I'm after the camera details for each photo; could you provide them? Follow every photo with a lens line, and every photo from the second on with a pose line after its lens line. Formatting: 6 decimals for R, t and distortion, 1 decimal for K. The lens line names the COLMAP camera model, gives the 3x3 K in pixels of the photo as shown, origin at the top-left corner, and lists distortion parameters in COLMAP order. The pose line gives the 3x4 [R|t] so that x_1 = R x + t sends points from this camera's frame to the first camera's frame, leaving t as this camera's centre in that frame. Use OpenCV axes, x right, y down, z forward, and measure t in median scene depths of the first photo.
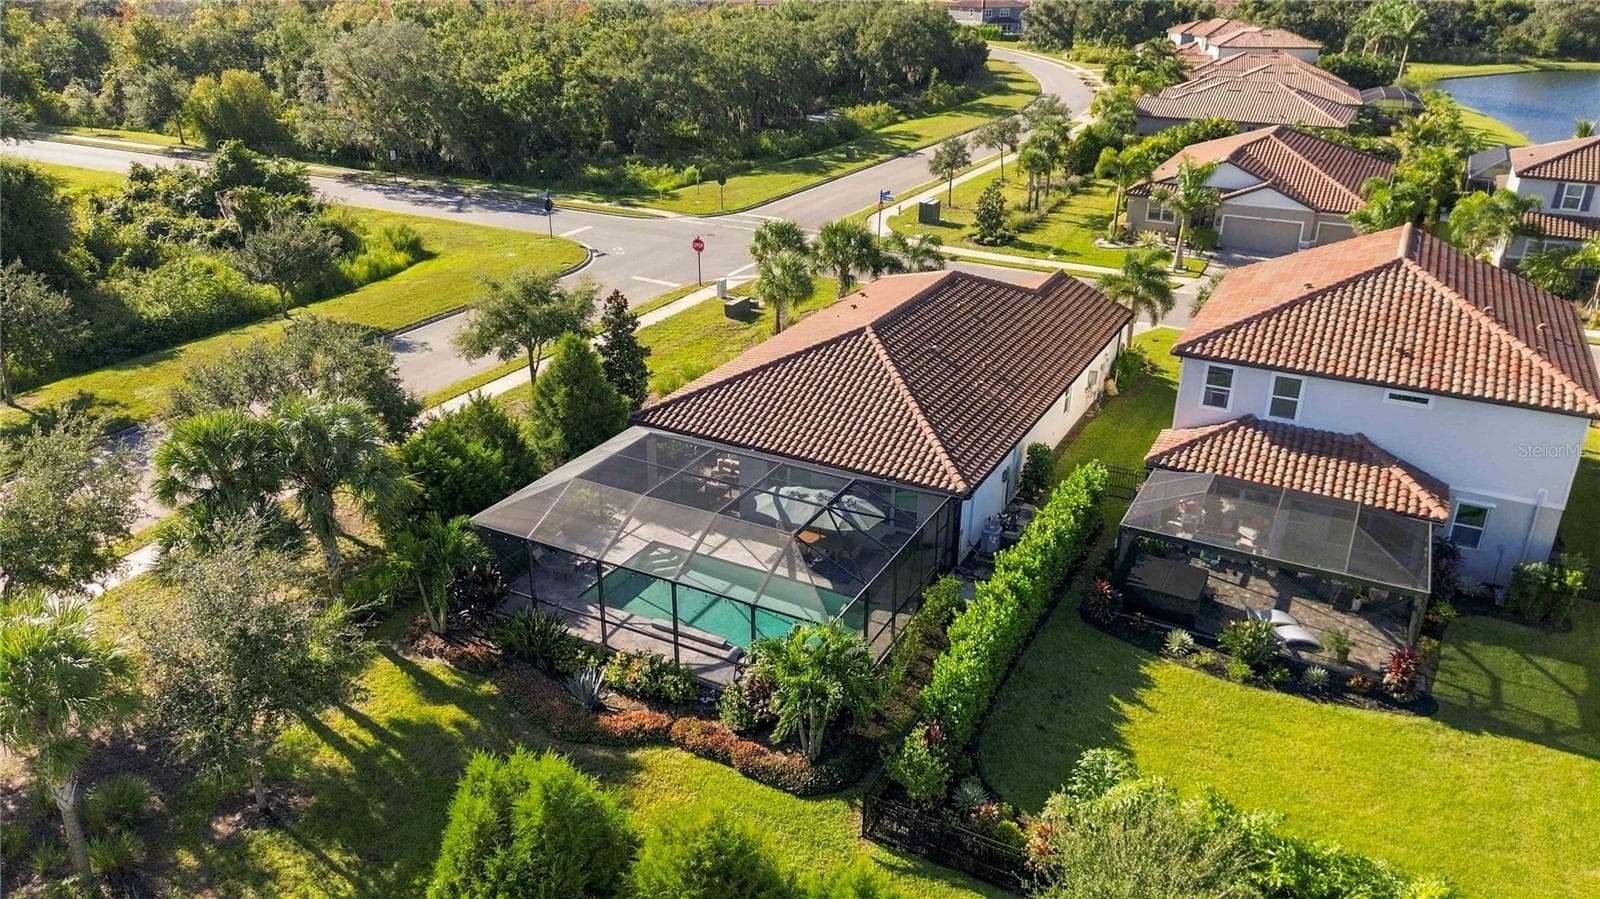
lens RADIAL K [[1136.1, 0, 796.2], [0, 1136.1, 454.1], [0, 0, 1]] dist [0.055661, -0.046480]
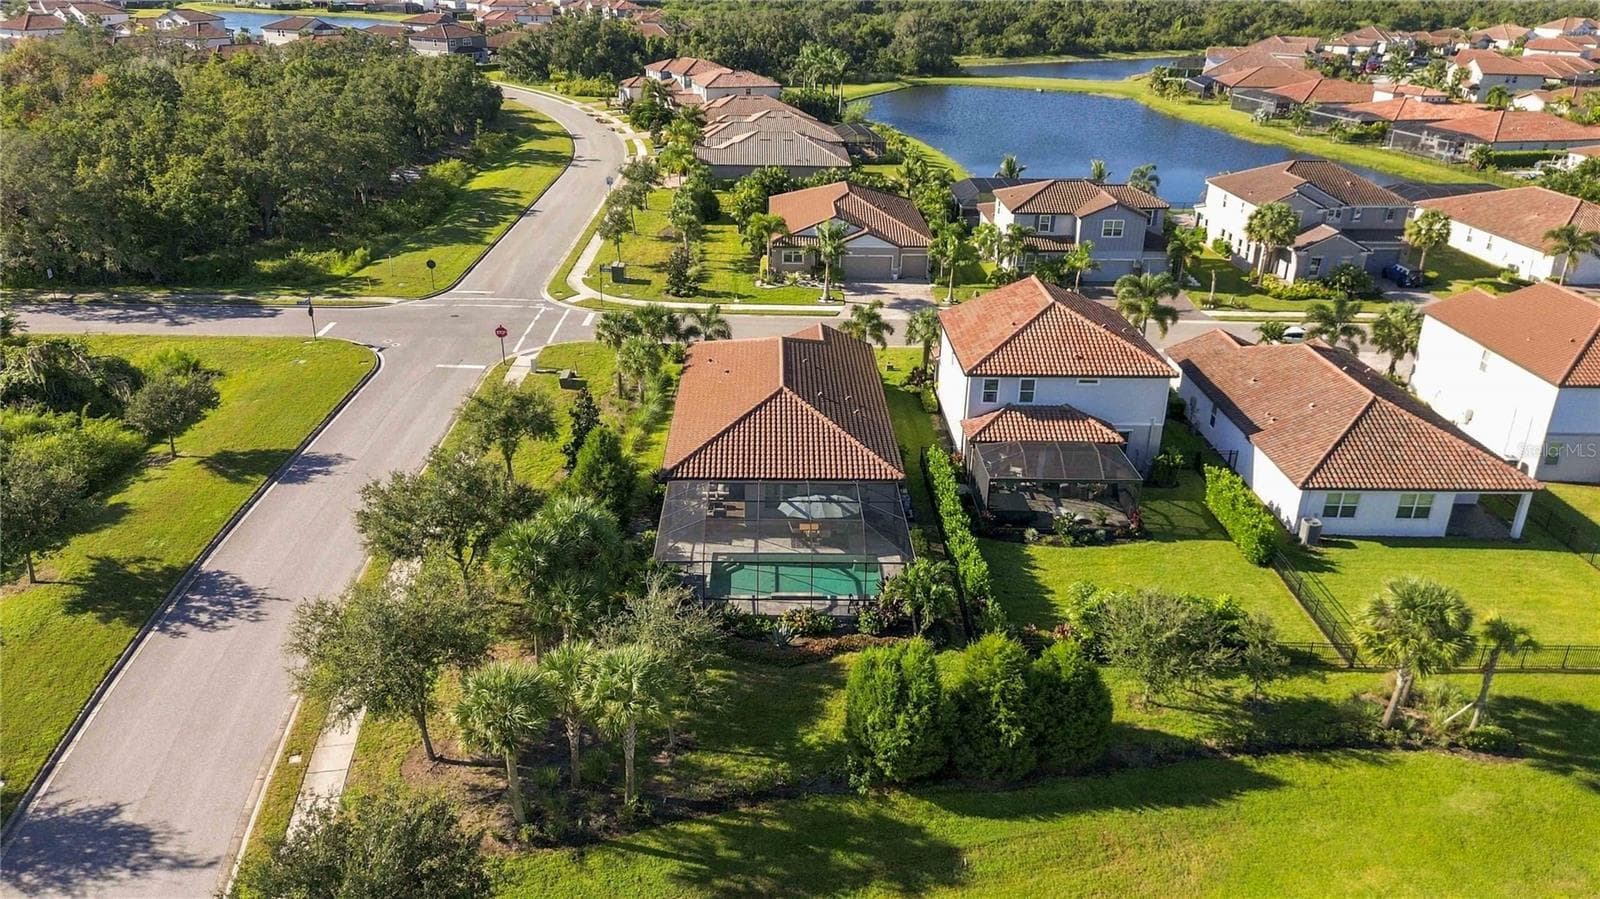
lens RADIAL K [[1136.1, 0, 796.2], [0, 1136.1, 454.1], [0, 0, 1]] dist [0.055661, -0.046480]
pose [[0.873447, -0.190721, 0.448013, -0.443898], [0.186593, 0.980962, 0.053816, -0.073608], [-0.449747, 0.036591, 0.892406, -0.259967]]
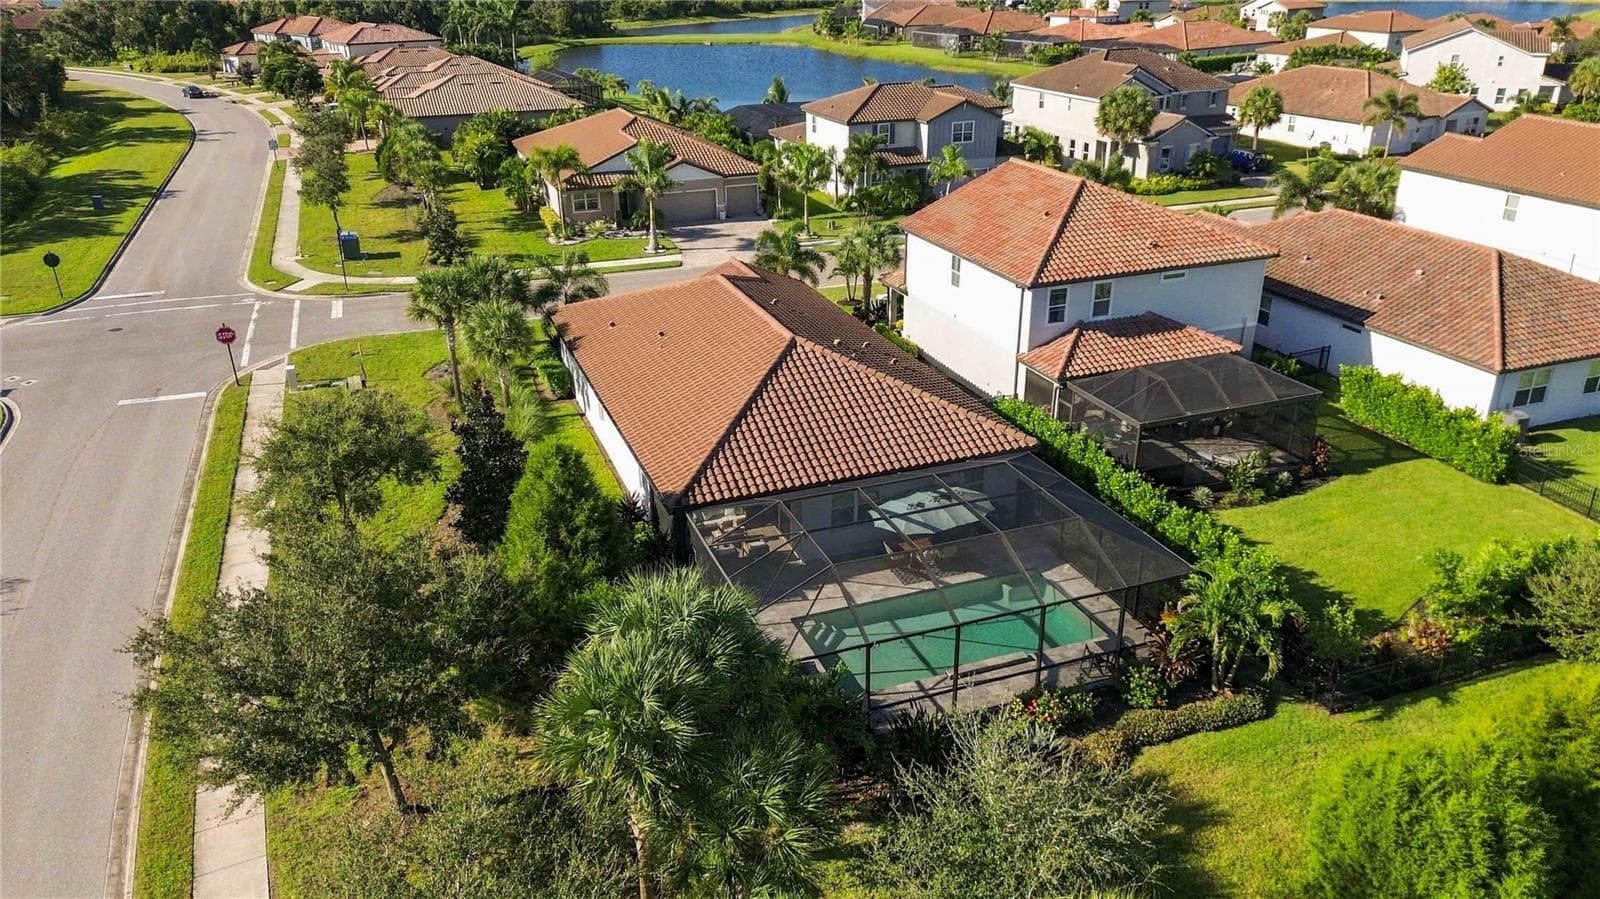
lens RADIAL K [[1136.1, 0, 796.2], [0, 1136.1, 454.1], [0, 0, 1]] dist [0.055661, -0.046480]
pose [[0.658911, -0.320929, 0.680324, -0.447182], [0.317928, 0.938485, 0.134790, -0.106086], [-0.681731, 0.127479, 0.720411, 0.225494]]
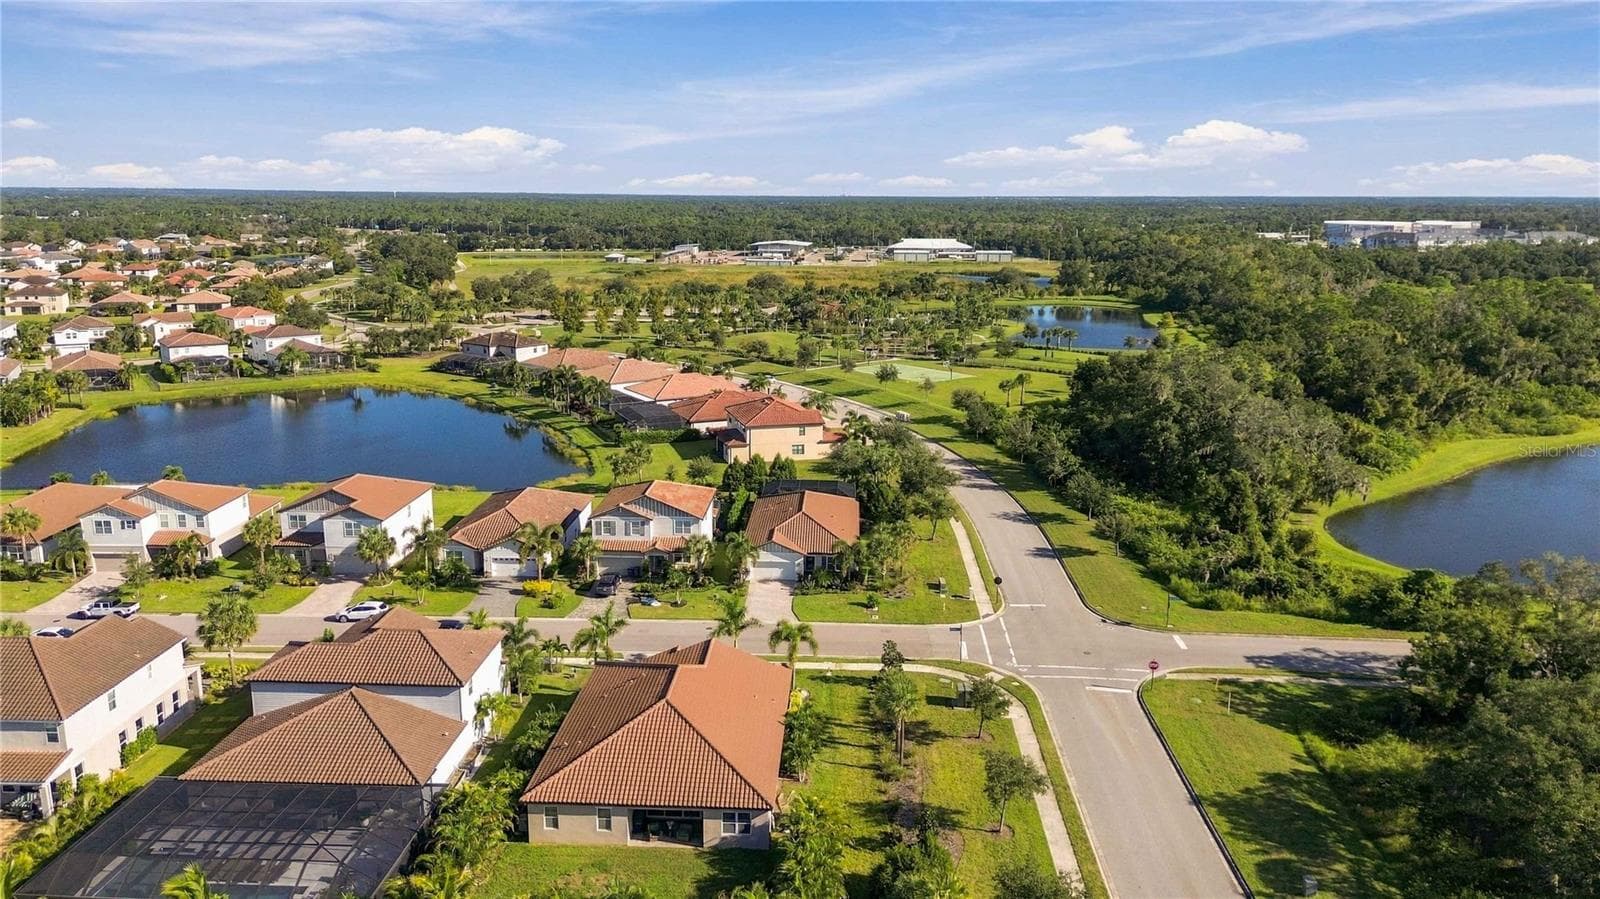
lens RADIAL K [[1134.6, 0, 795.5], [0, 1134.6, 453.3], [0, 0, 1]] dist [0.075456, -0.079682]
pose [[-0.905716, 0.079436, -0.416375, 1.011511], [-0.186445, 0.807506, 0.559618, -1.421199], [0.380679, 0.584486, -0.716561, 2.305657]]
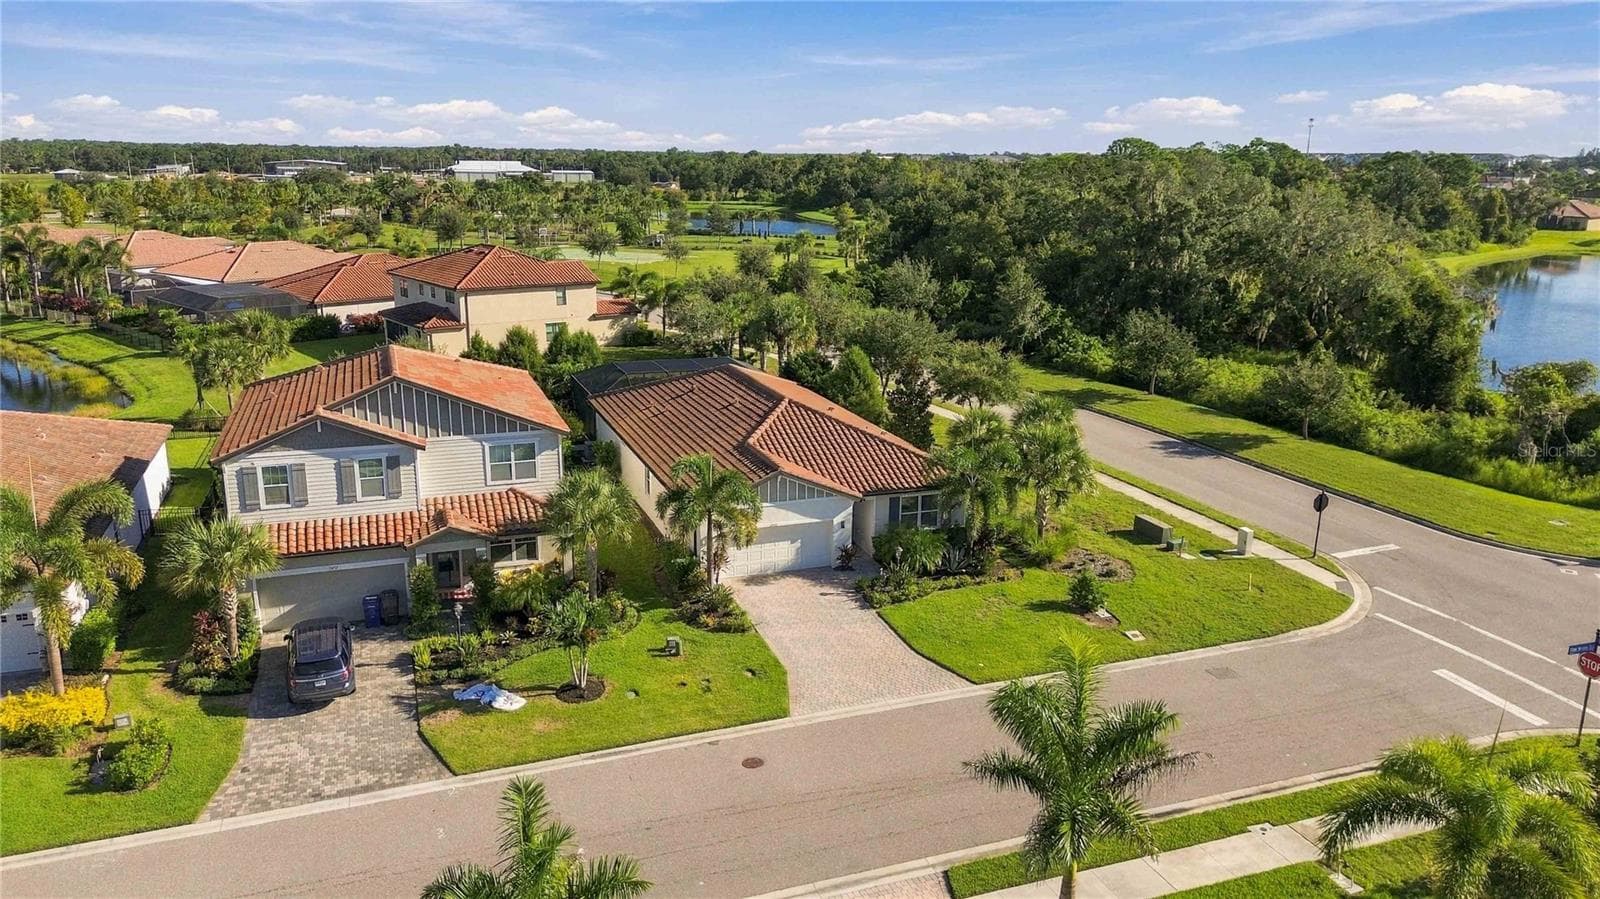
lens RADIAL K [[1134.6, 0, 795.5], [0, 1134.6, 453.3], [0, 0, 1]] dist [0.075456, -0.079682]
pose [[-0.665661, 0.173968, -0.725693, 0.754945], [-0.319488, 0.812385, 0.487809, -0.528455], [0.674406, 0.556565, -0.485193, 1.290132]]
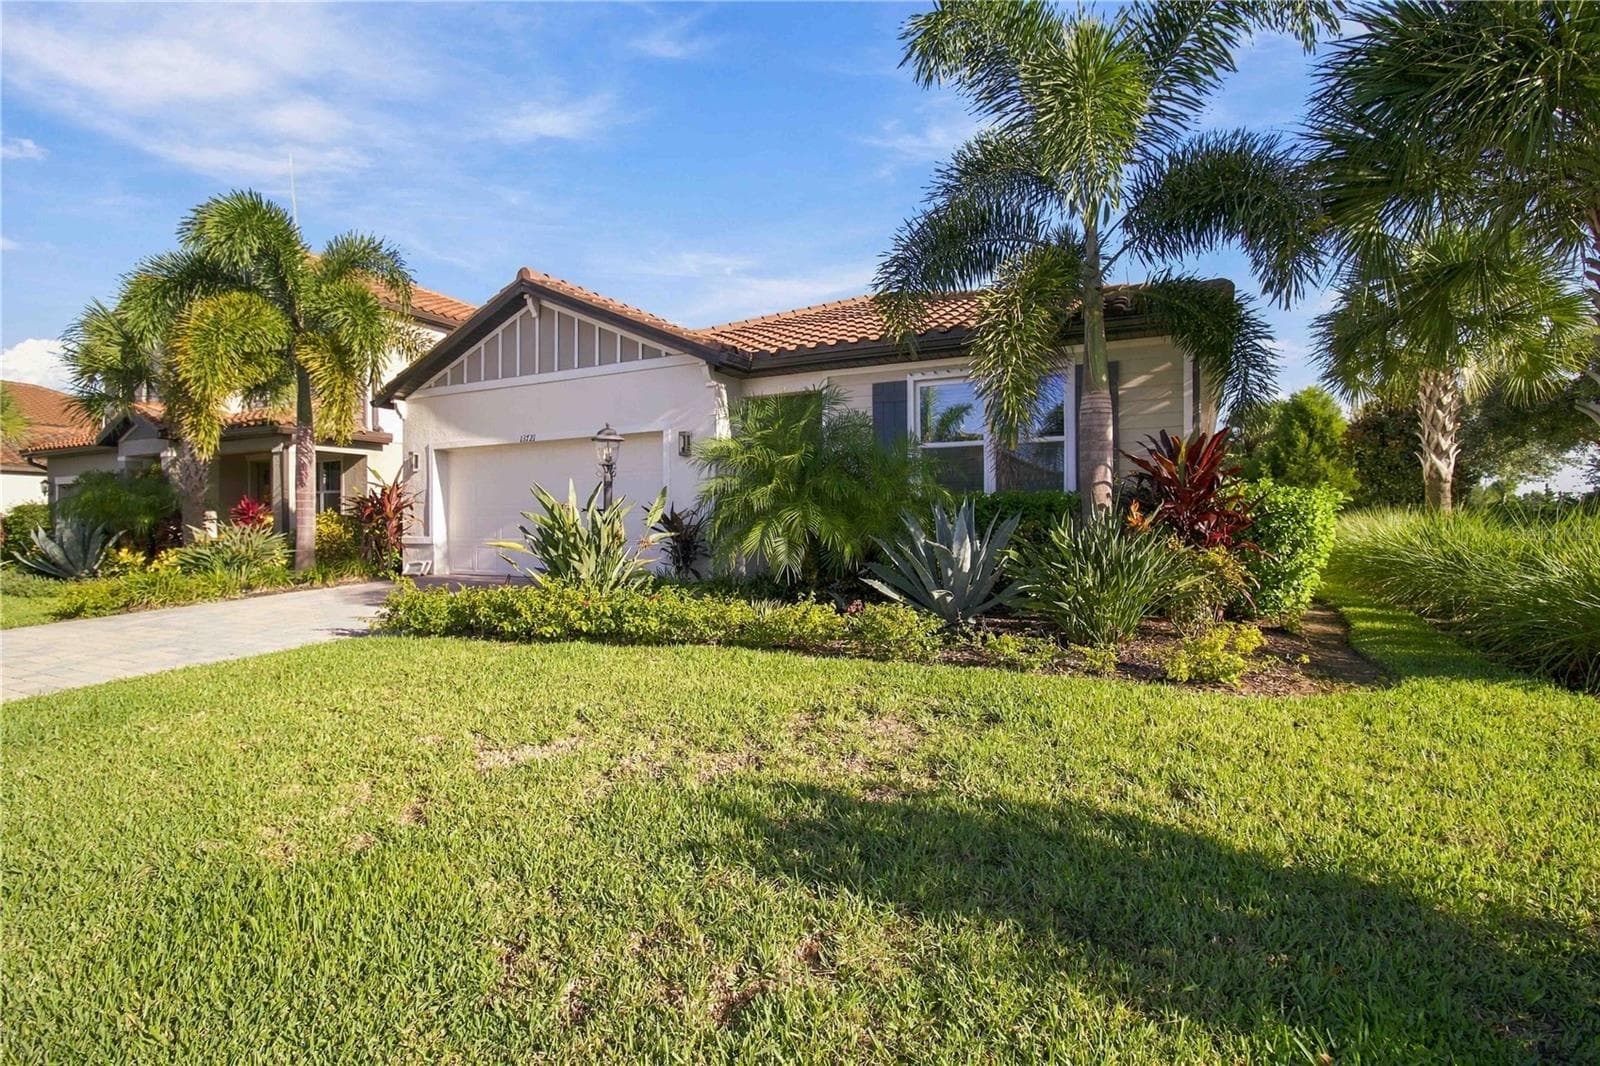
lens RADIAL K [[738.7, 0, 815.2], [0, 738.7, 528.8], [0, 0, 1]] dist [0.000078, 0.000097]
pose [[-0.999866, -0.008379, -0.014069, 0.141142], [-0.013341, 0.915051, 0.403118, -0.163911], [0.009496, 0.403252, -0.915040, 1.117983]]
